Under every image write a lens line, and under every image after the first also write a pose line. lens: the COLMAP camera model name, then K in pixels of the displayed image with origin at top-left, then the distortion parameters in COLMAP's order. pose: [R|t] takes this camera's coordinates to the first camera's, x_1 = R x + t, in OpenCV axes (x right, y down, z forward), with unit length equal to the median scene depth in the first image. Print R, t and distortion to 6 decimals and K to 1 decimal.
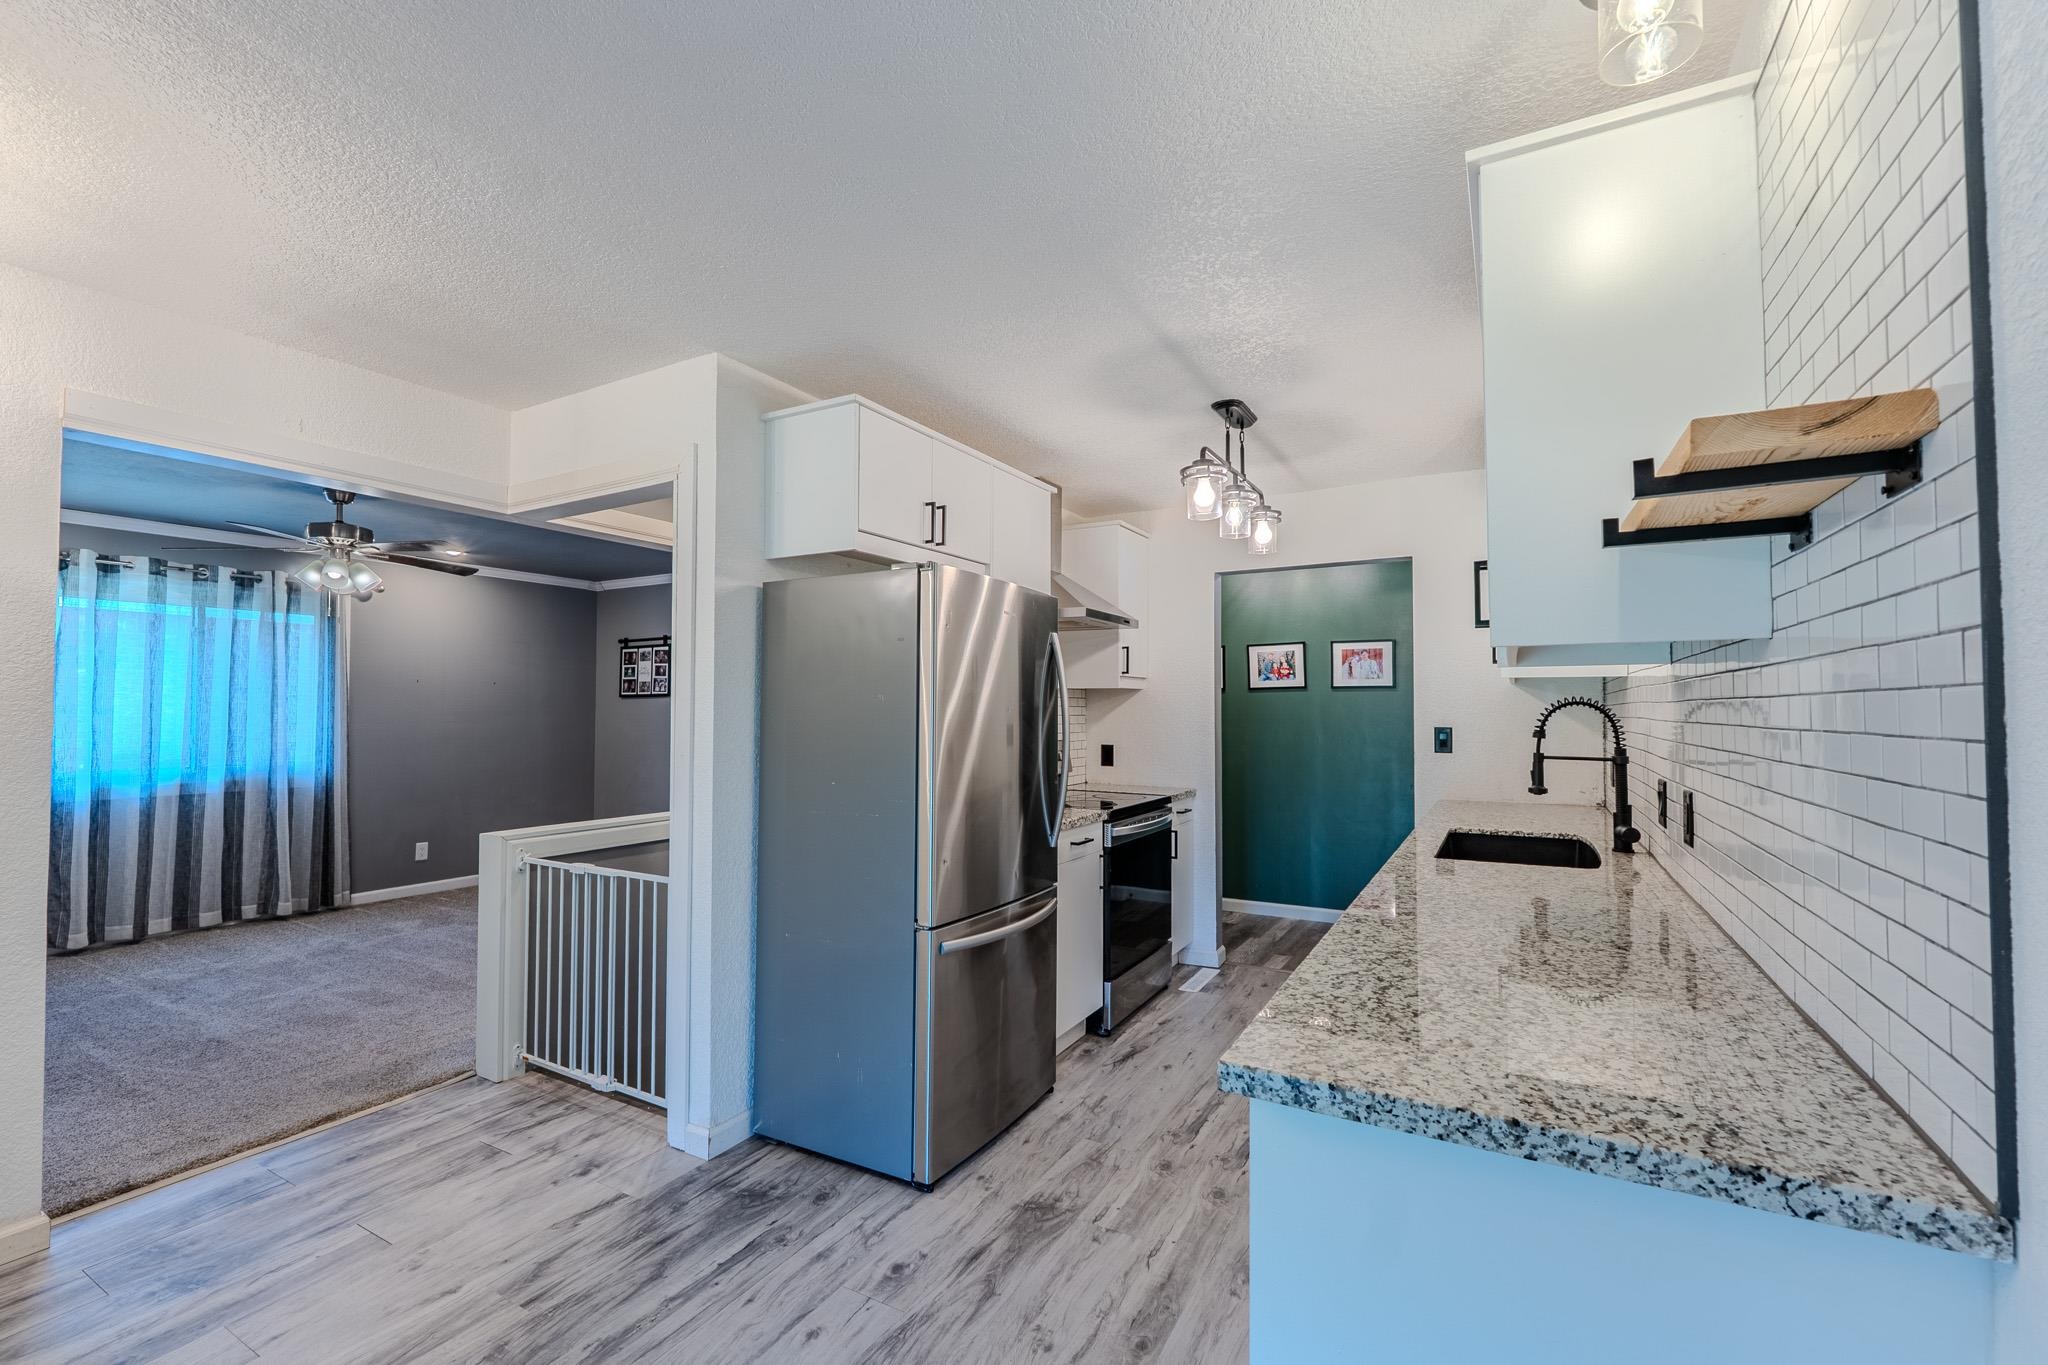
lens RADIAL K [[858.7, 0, 1019.1], [0, 858.7, 686.3], [0, 0, 1]] dist [-0.001809, -0.000466]
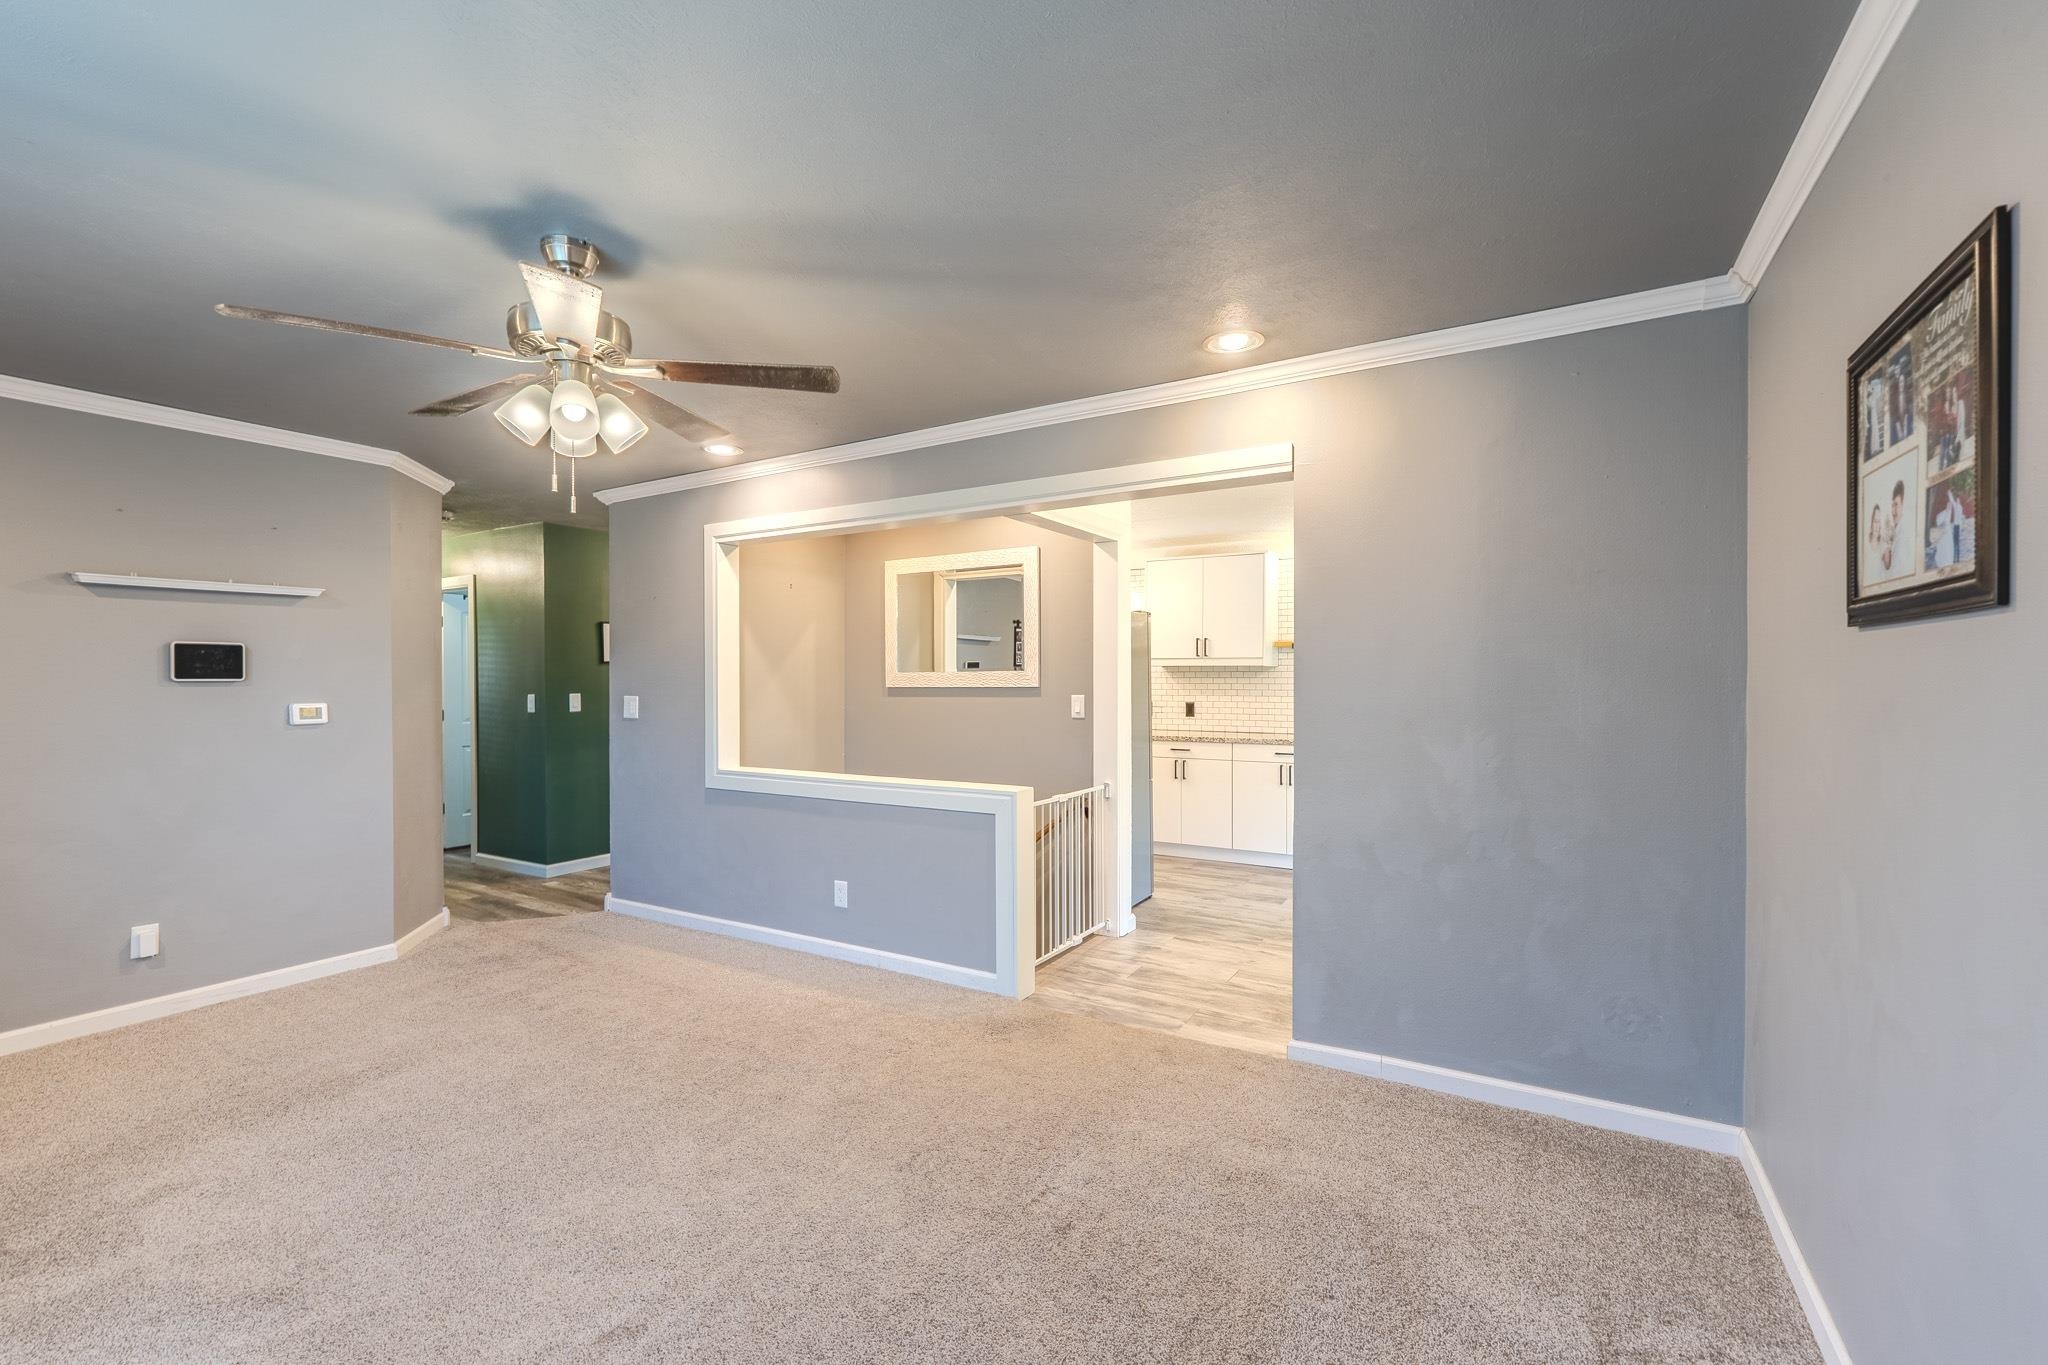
lens RADIAL K [[858.7, 0, 1034.1], [0, 858.7, 684.3], [0, 0, 1]] dist [-0.001809, -0.000466]
pose [[0.012597, -0.006983, 0.999896, -2.319453], [-0.030903, 0.999495, 0.007370, 0.038245], [-0.999443, -0.030992, 0.012375, 1.296539]]
